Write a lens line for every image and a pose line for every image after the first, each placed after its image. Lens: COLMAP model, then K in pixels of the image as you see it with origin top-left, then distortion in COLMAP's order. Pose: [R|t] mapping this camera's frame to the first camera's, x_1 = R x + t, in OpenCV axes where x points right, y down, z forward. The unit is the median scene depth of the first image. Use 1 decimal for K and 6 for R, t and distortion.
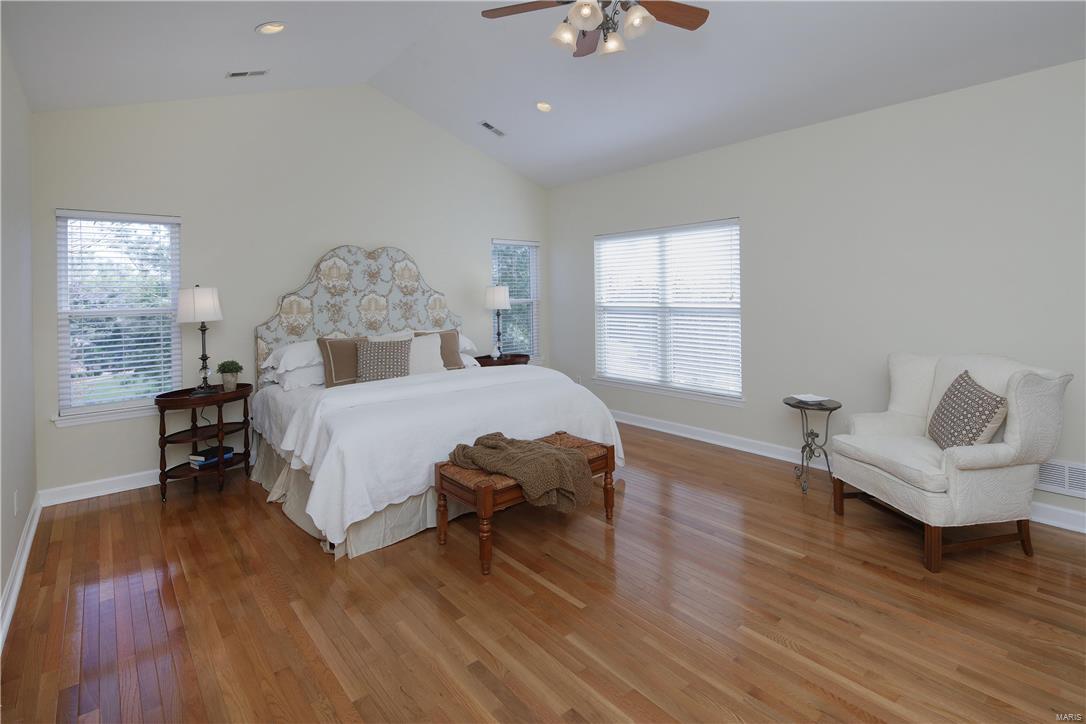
lens RADIAL K [[530.6, 0, 540.4], [0, 530.6, 296.1], [0, 0, 1]] dist [-0.001921, -0.000277]
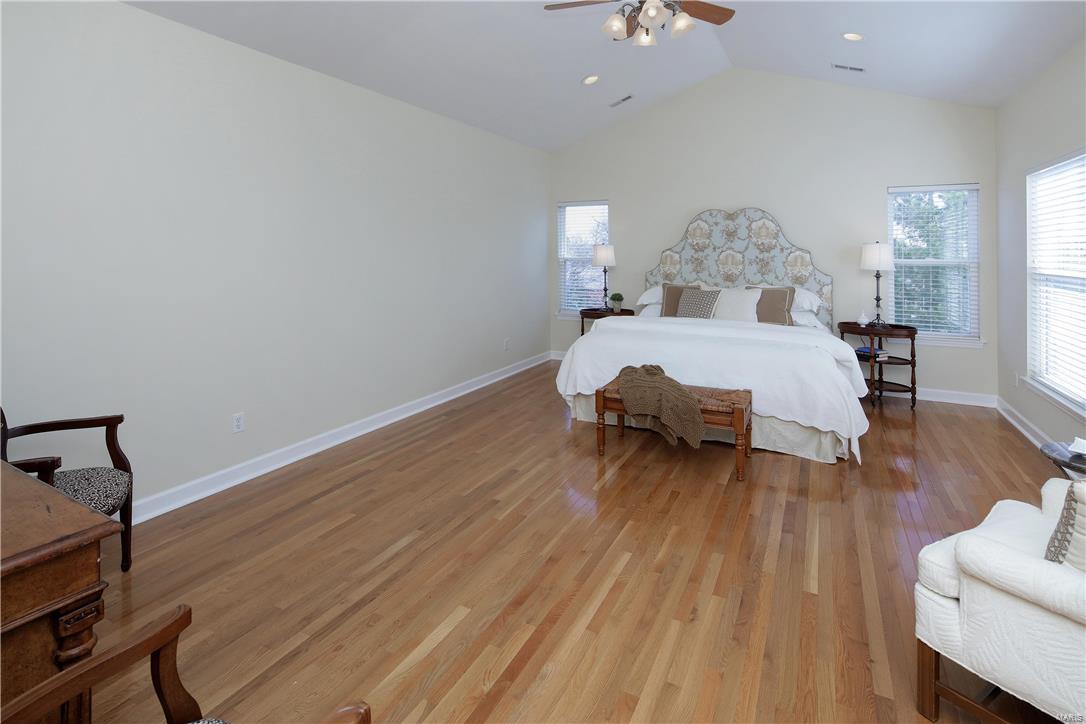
lens RADIAL K [[530.6, 0, 540.4], [0, 530.6, 296.1], [0, 0, 1]] dist [-0.001921, -0.000277]
pose [[0.357923, 0.097156, -0.928683, 0.661095], [-0.008217, 0.994861, 0.100913, -0.019454], [0.933715, -0.028488, 0.356882, 0.216399]]
